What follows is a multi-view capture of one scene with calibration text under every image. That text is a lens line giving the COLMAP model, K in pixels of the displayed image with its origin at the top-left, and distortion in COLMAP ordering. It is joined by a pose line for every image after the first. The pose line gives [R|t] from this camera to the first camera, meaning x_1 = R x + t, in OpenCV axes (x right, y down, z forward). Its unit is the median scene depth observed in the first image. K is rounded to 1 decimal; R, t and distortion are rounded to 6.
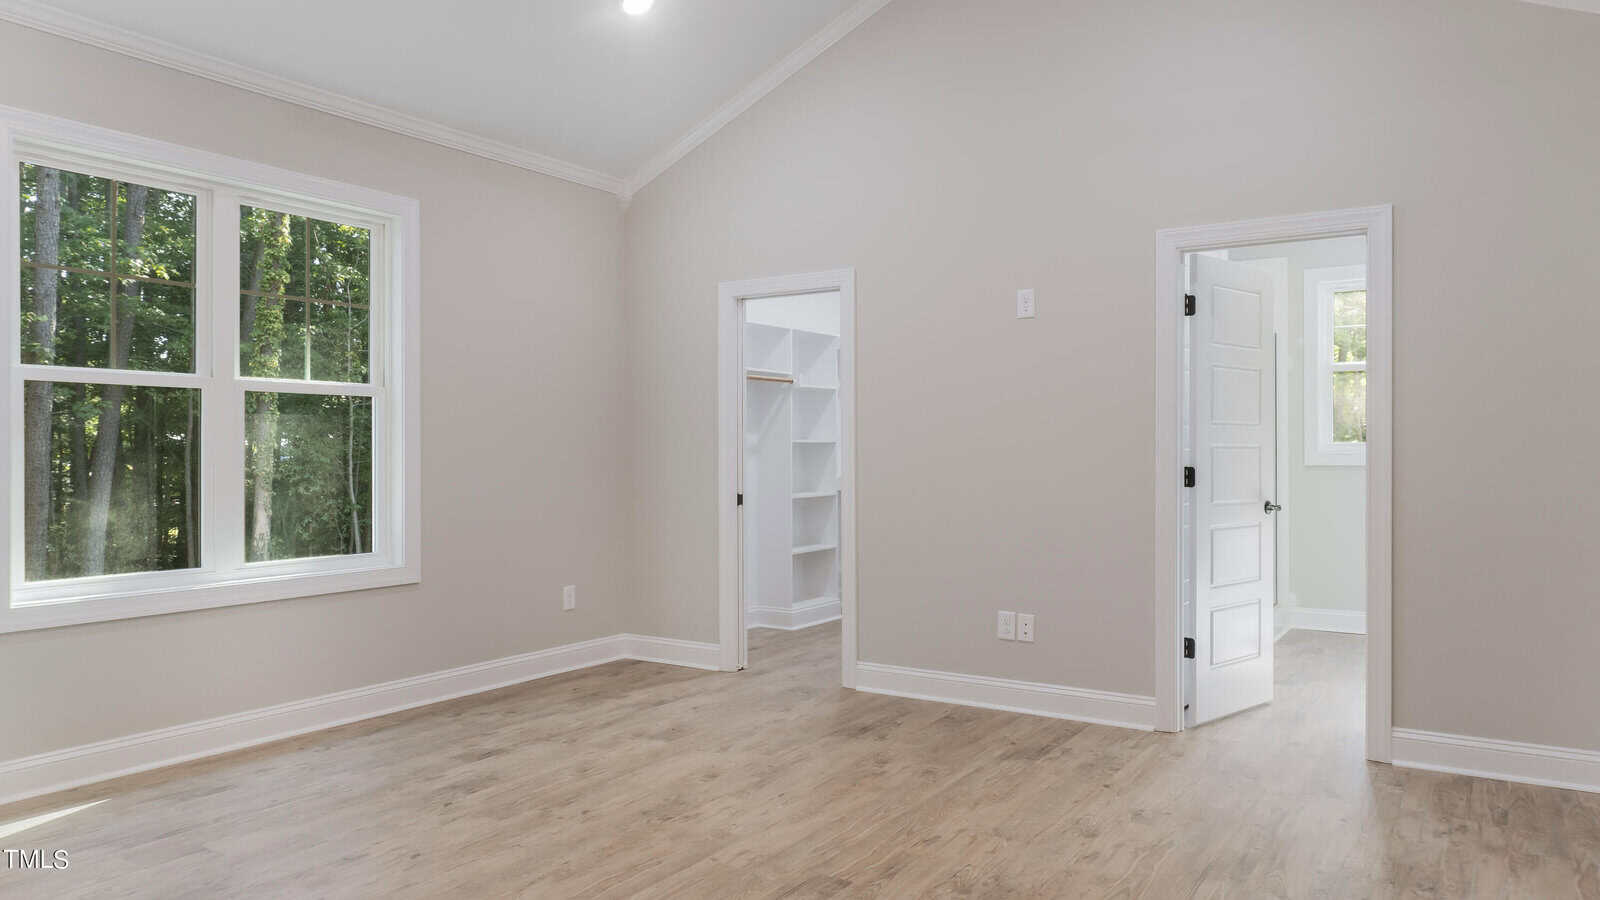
lens RADIAL K [[1073.0, 0, 800.0], [0, 1073.0, 450.0], [0, 0, 1]] dist [-0.038261, 0.000830]
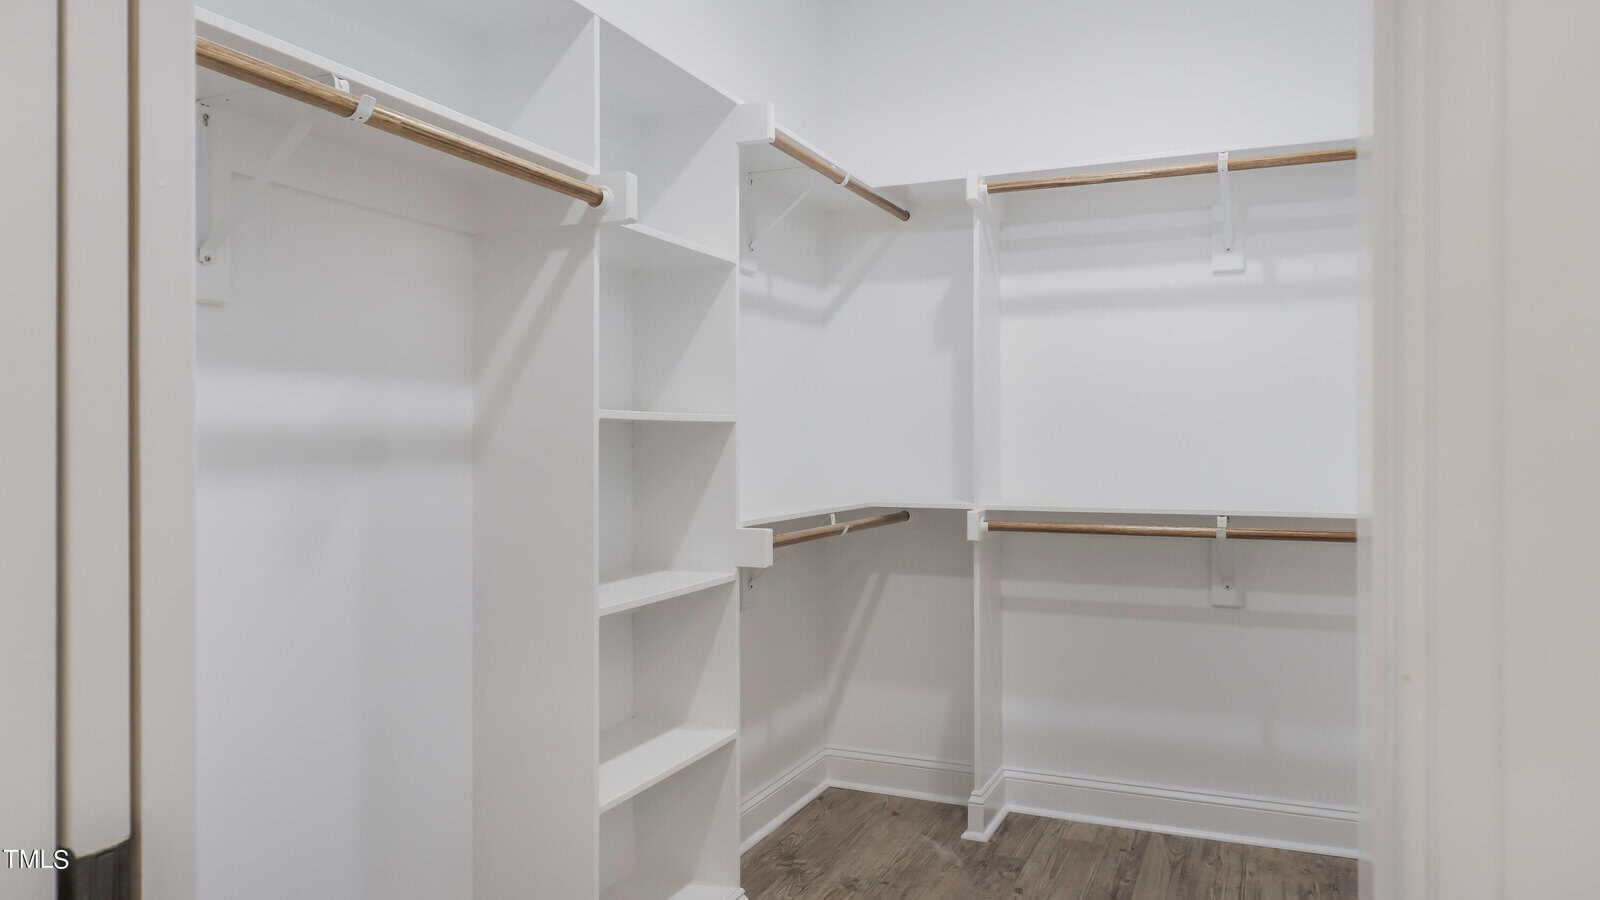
lens RADIAL K [[1073.0, 0, 800.0], [0, 1073.0, 450.0], [0, 0, 1]] dist [-0.038261, 0.000830]
pose [[0.983331, -0.001780, 0.181817, -0.006313], [0.001755, 0.999998, 0.000294, 0.001544], [-0.181817, 0.000030, 0.983332, 0.701591]]
